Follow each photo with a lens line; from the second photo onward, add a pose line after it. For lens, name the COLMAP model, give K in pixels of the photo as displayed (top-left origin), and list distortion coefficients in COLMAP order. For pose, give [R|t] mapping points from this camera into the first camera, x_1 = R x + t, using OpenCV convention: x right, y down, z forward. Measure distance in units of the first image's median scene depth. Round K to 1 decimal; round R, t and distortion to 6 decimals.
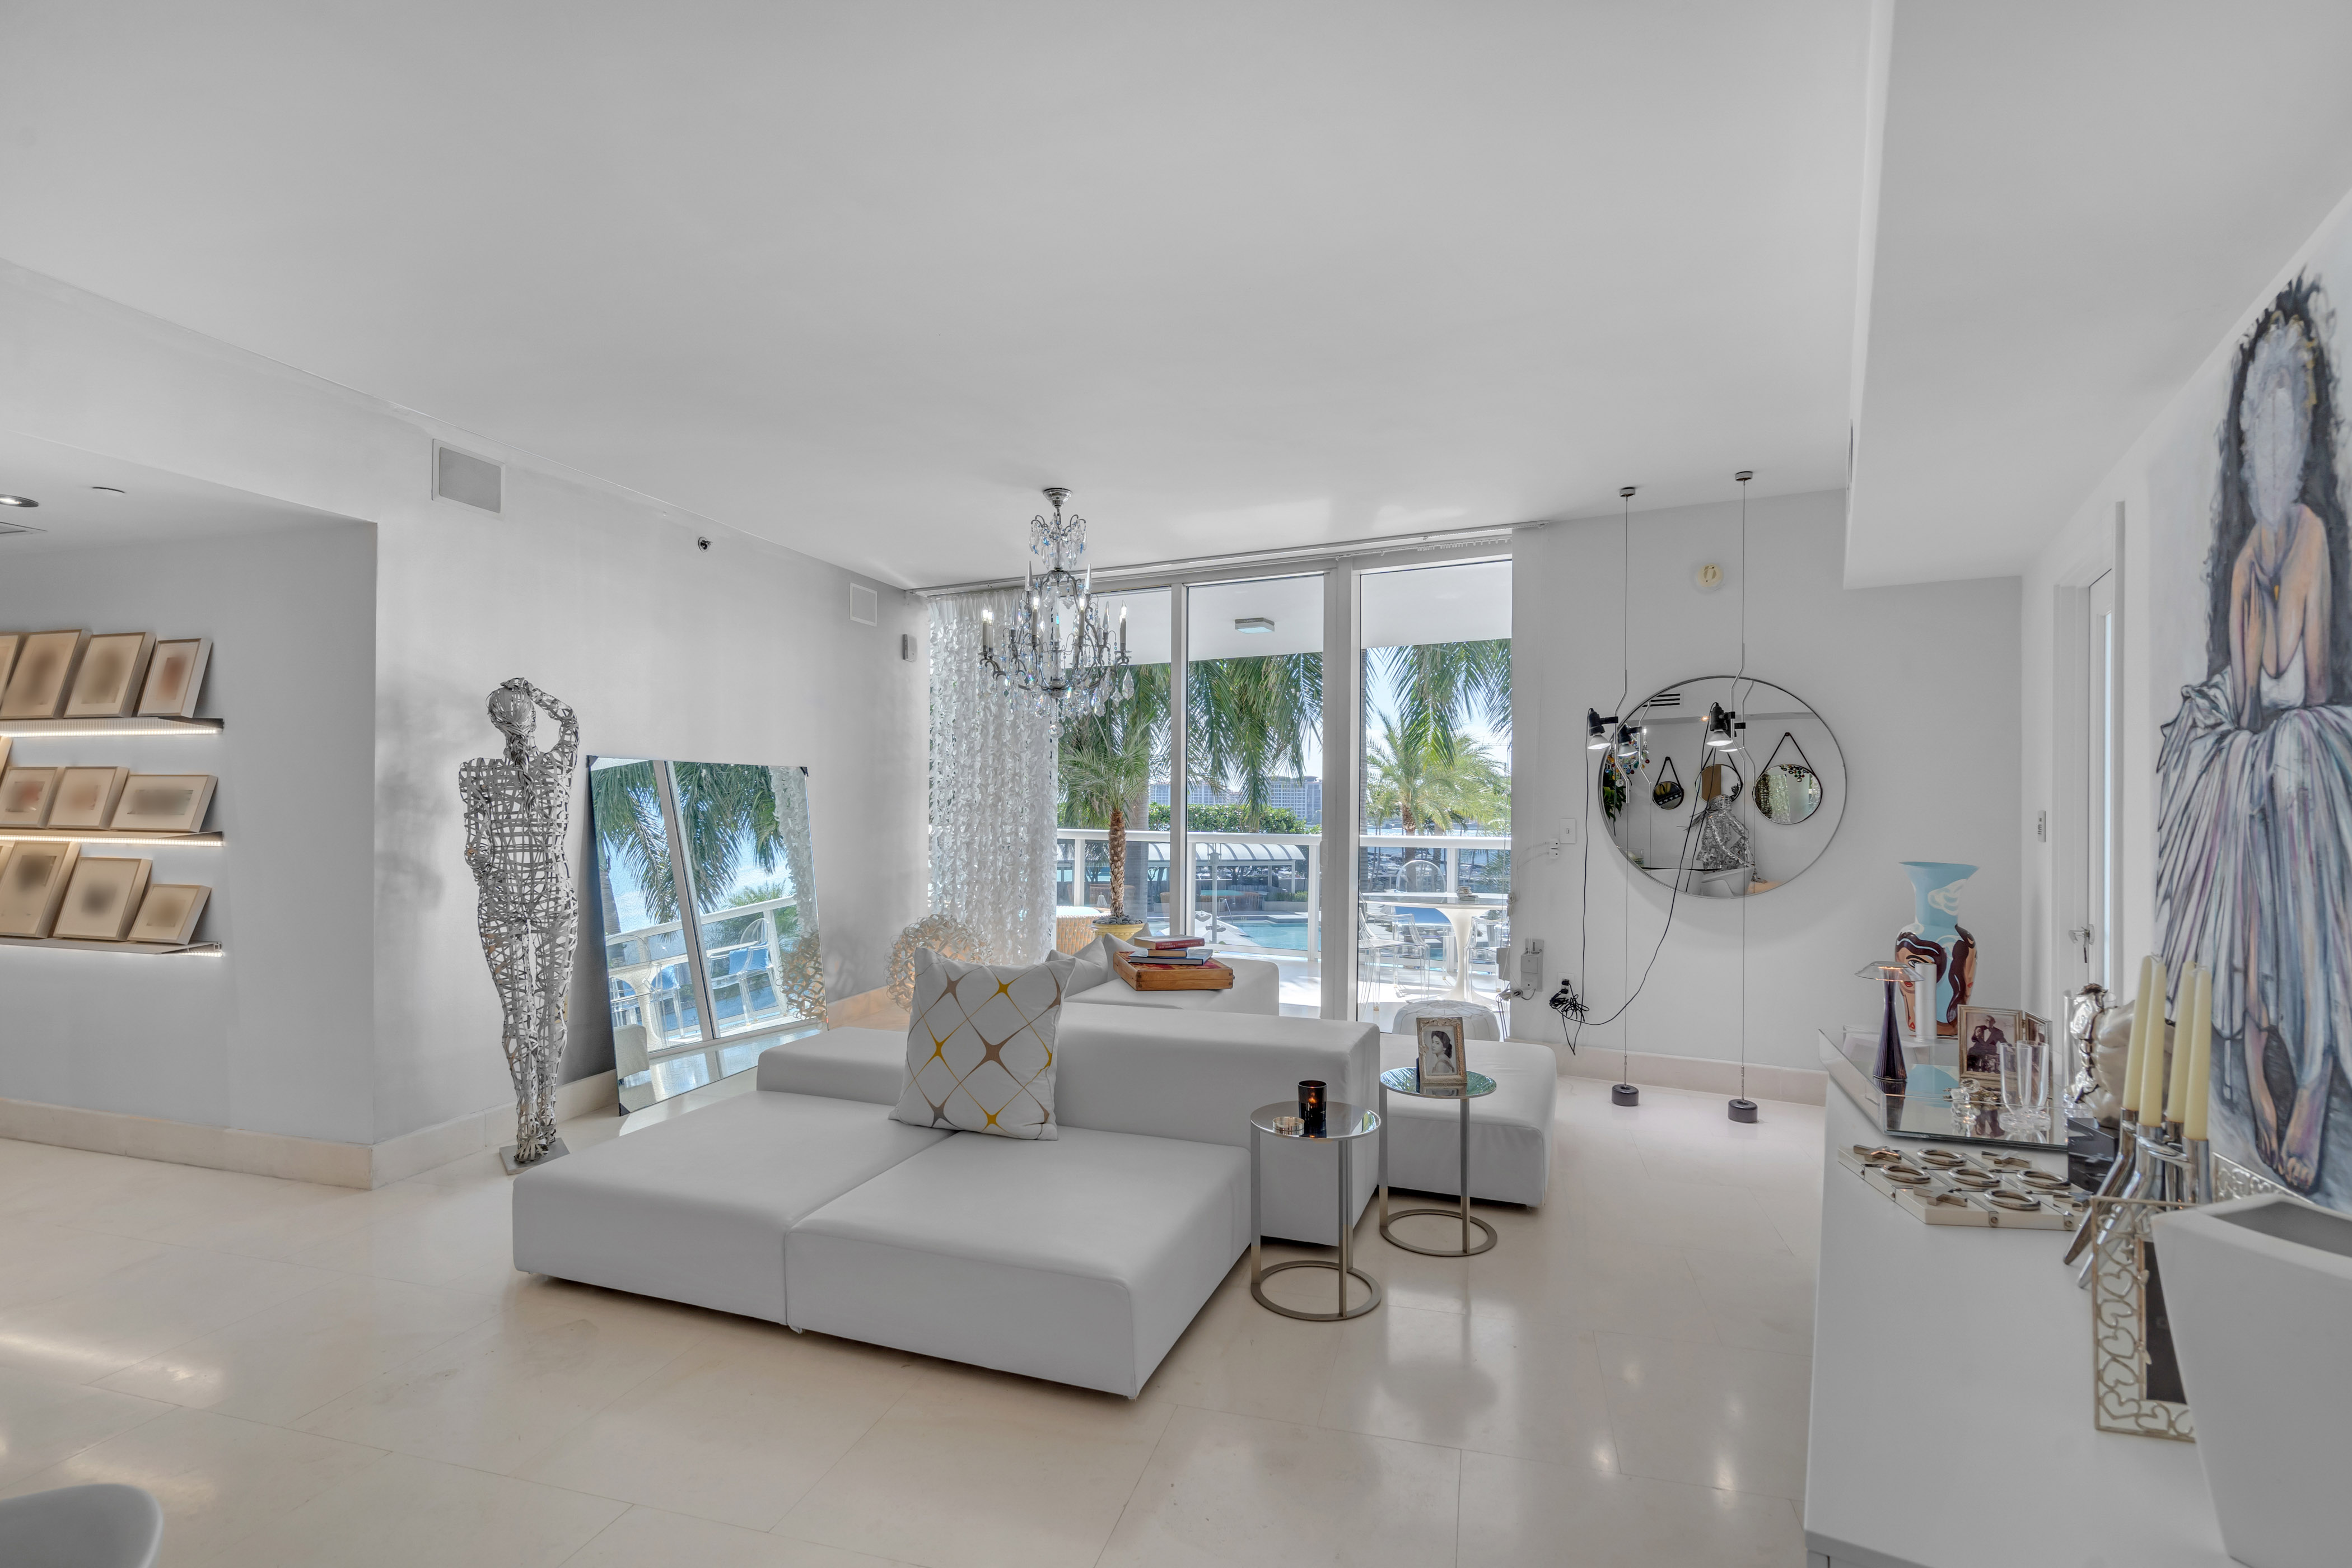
lens RADIAL K [[1087.6, 0, 1173.2], [0, 1087.6, 800.1], [0, 0, 1]] dist [-0.000021, 0.000749]
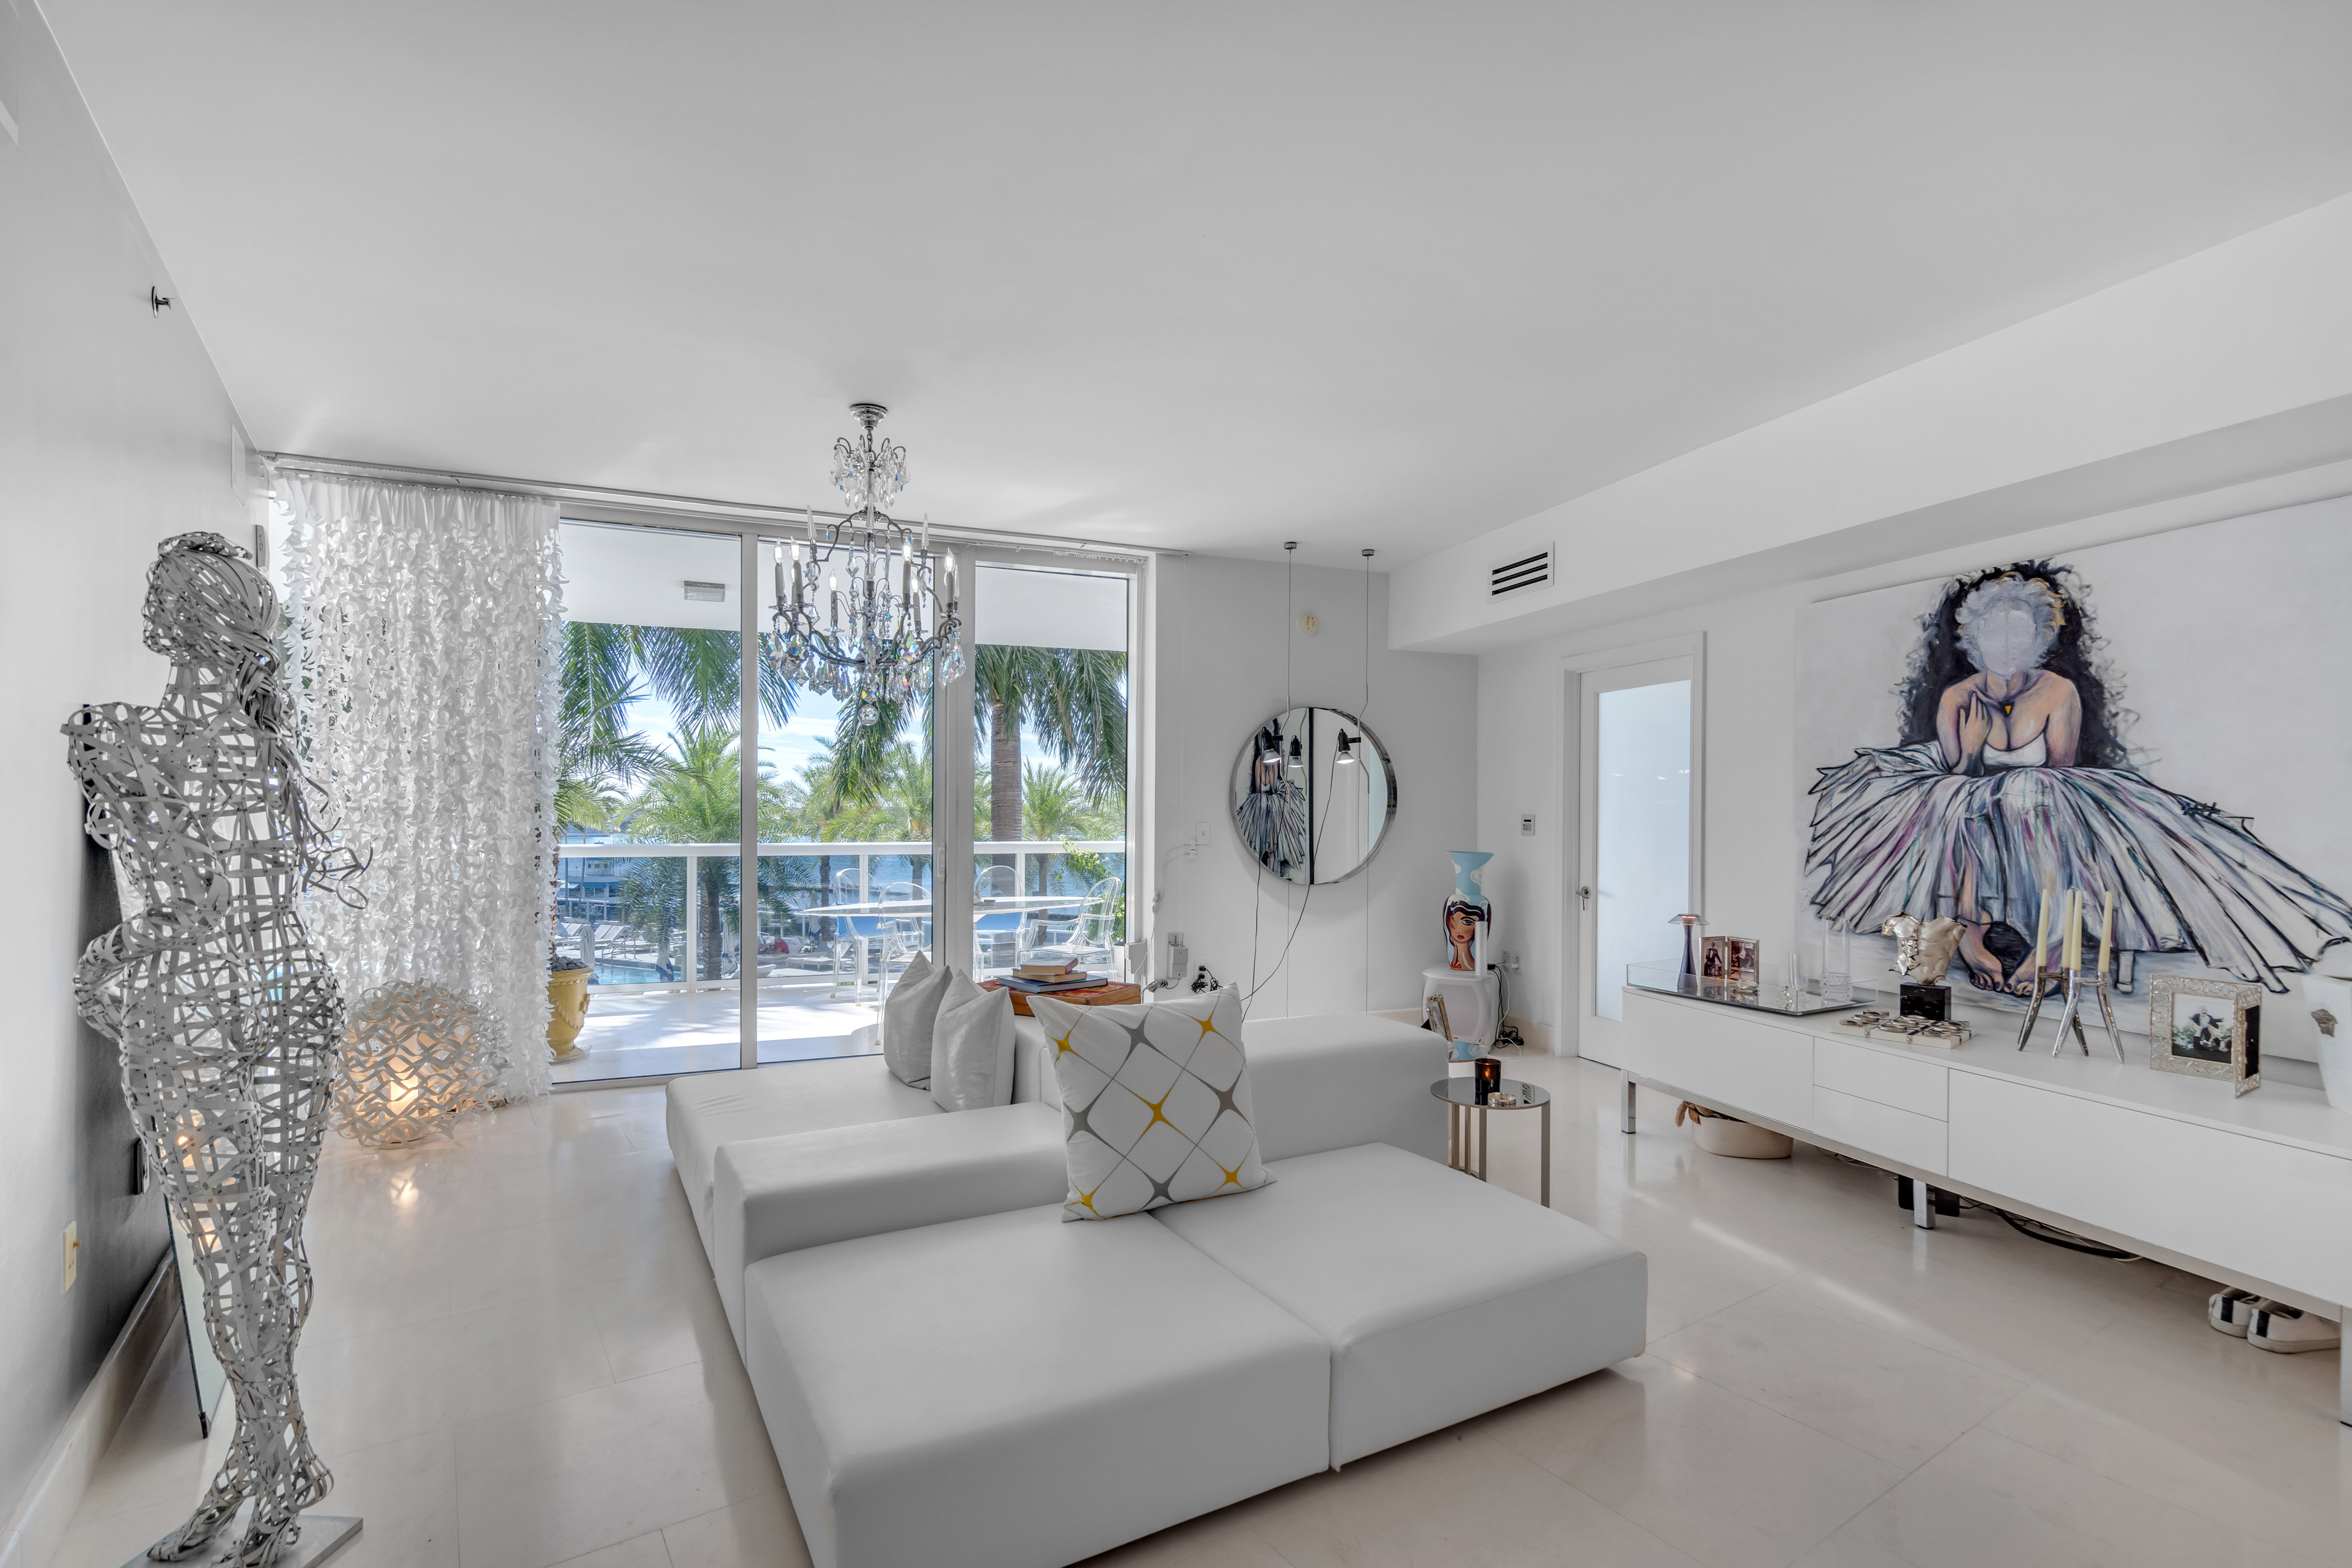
lens RADIAL K [[1101.6, 0, 1175.9], [0, 1101.6, 825.7], [0, 0, 1]] dist [-0.000232, -0.000136]
pose [[0.638189, -0.010040, 0.769814, -0.701322], [-0.005786, 0.999824, 0.017837, 0.000099], [-0.769858, -0.015838, 0.638019, 0.391532]]
